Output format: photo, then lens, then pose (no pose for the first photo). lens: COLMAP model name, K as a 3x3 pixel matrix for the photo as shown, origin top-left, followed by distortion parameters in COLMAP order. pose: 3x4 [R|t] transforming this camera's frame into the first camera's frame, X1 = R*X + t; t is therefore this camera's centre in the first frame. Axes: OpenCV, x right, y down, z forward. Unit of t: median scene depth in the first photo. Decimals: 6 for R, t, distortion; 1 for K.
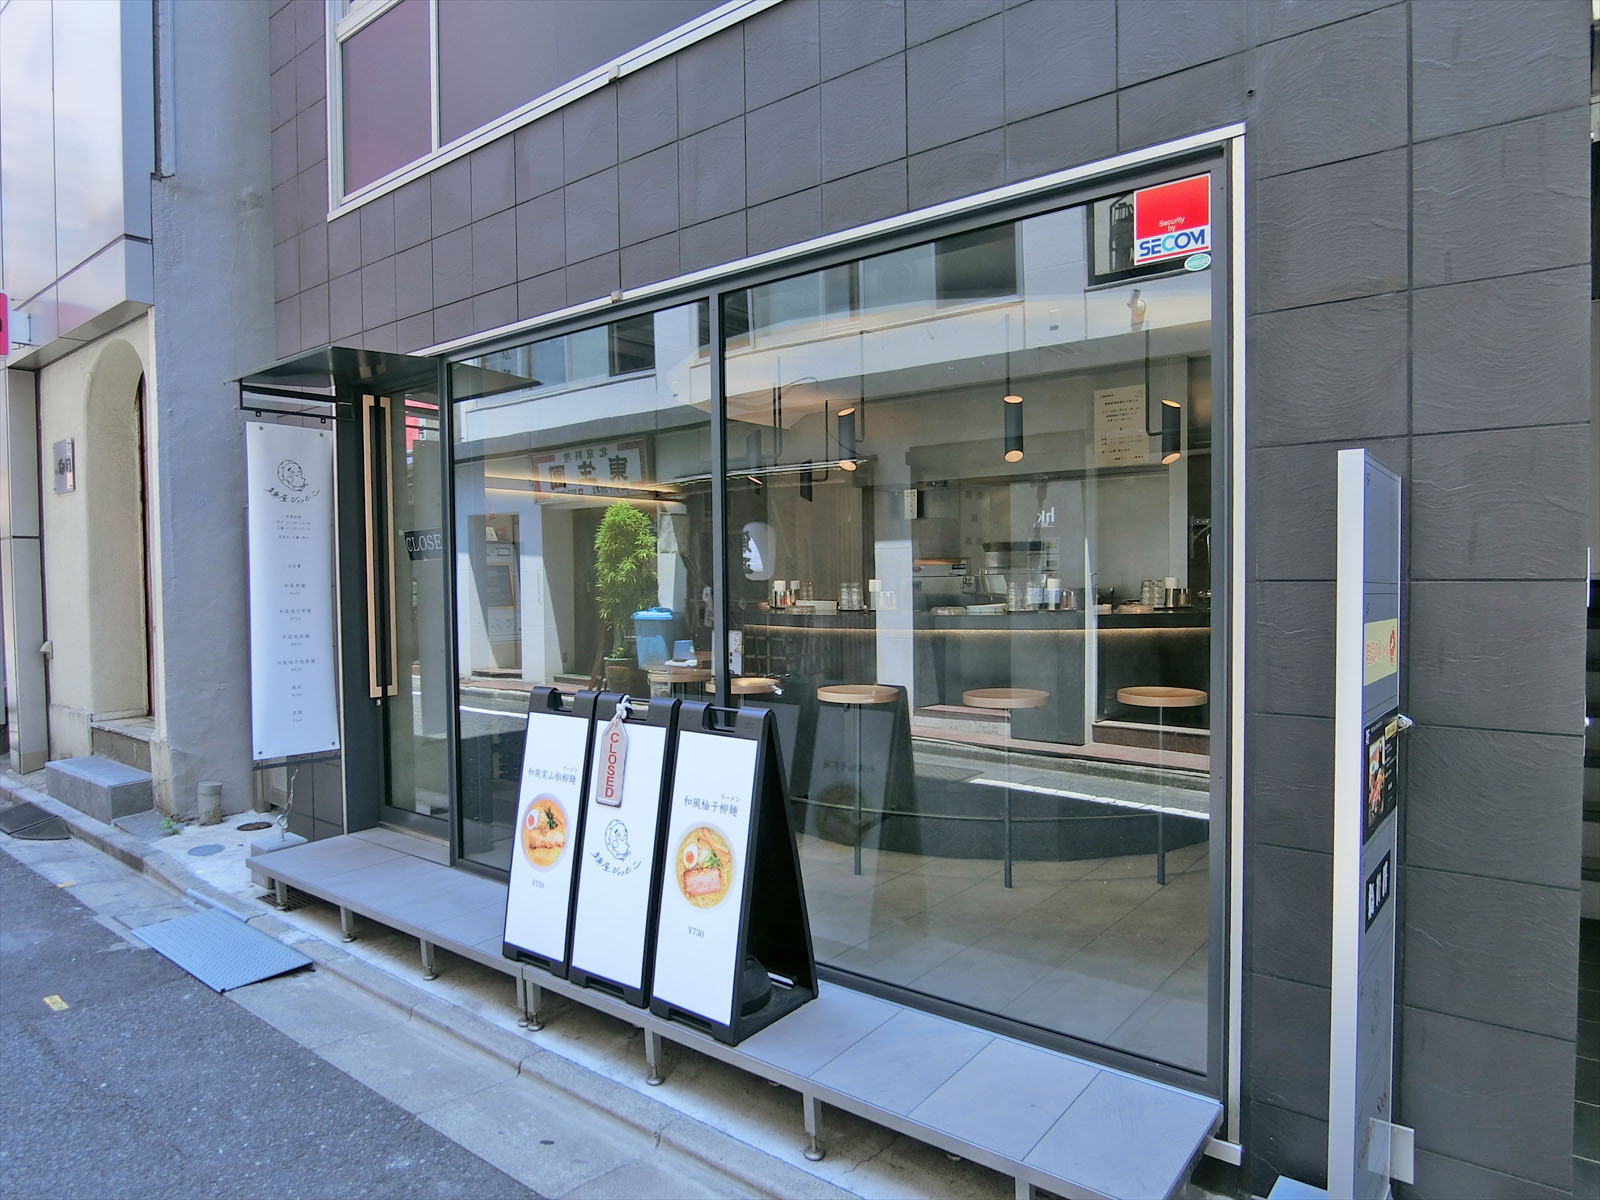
lens RADIAL K [[979.9, 0, 798.5], [0, 979.9, 602.0], [0, 0, 1]] dist [-0.005774, -0.008443]
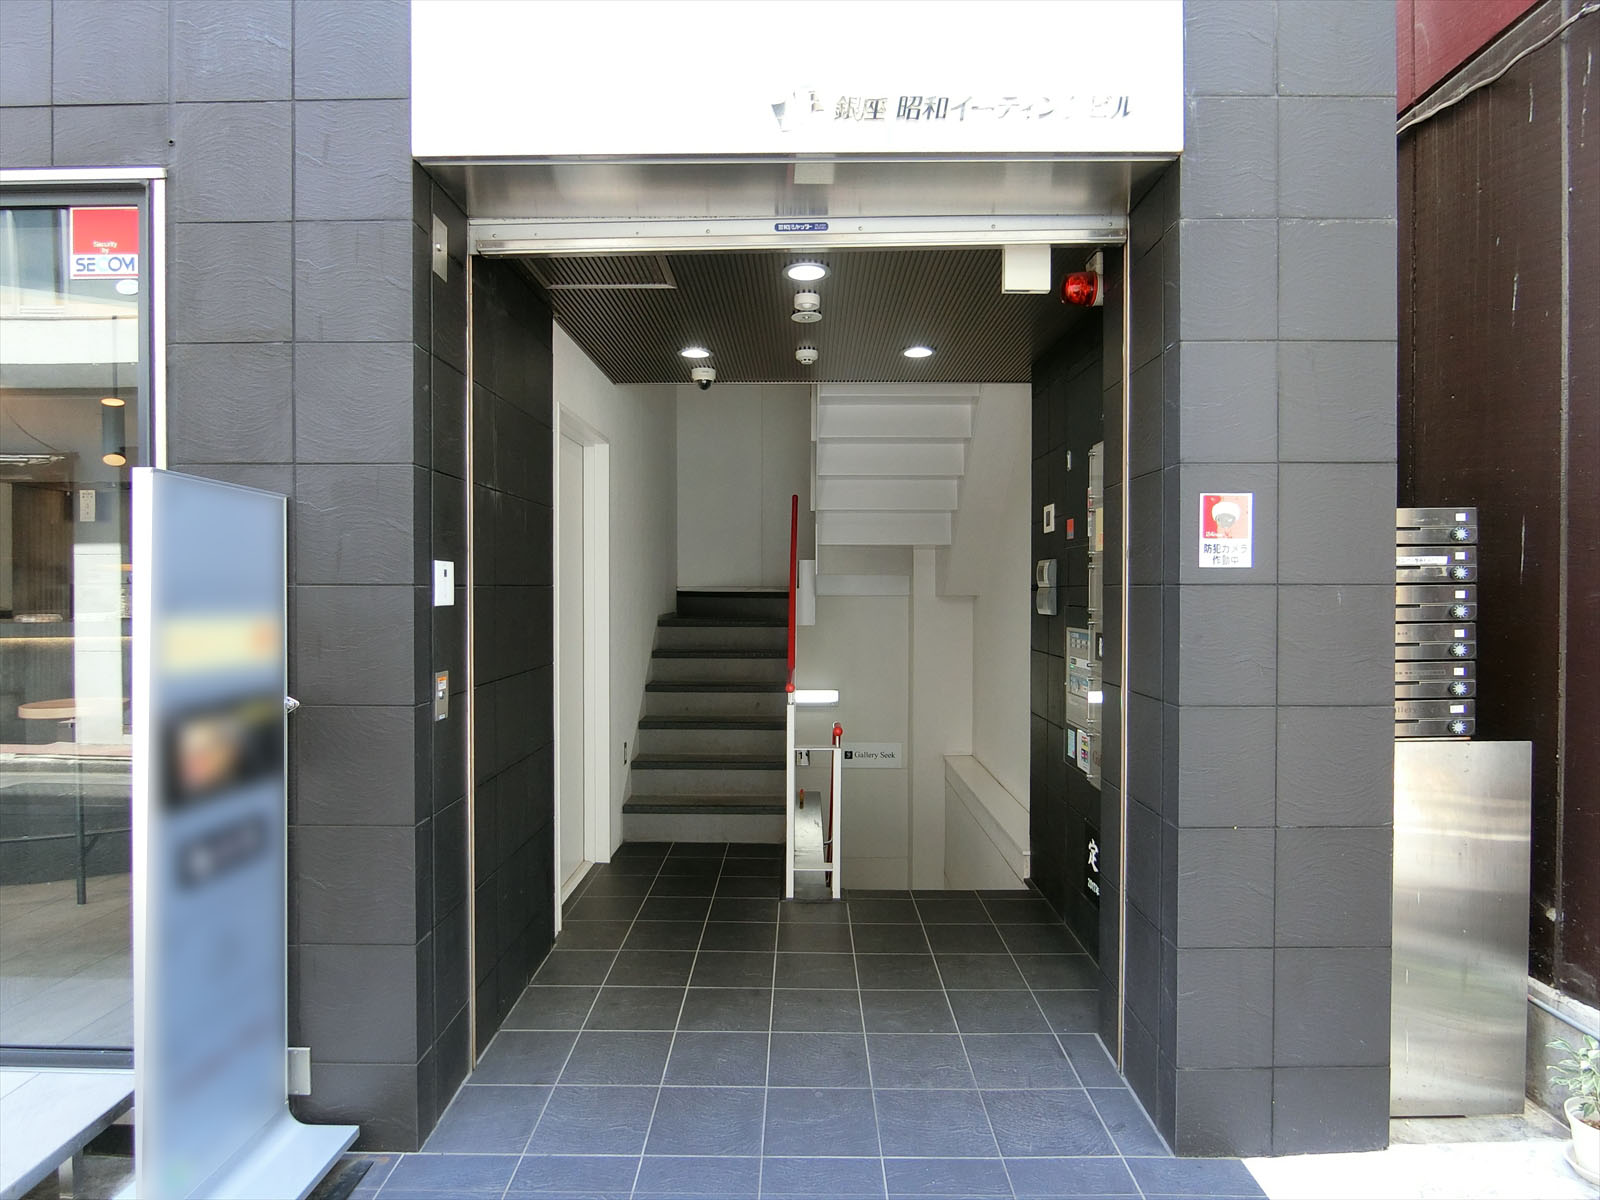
lens RADIAL K [[882.9, 0, 791.3], [0, 882.9, 596.4], [0, 0, 1]] dist [-0.010109, -0.001207]
pose [[0.797059, 0.000225, 0.603901, 0.410434], [0.010199, 0.999852, -0.013834, 0.011469], [-0.603815, 0.017186, 0.796939, -0.196876]]
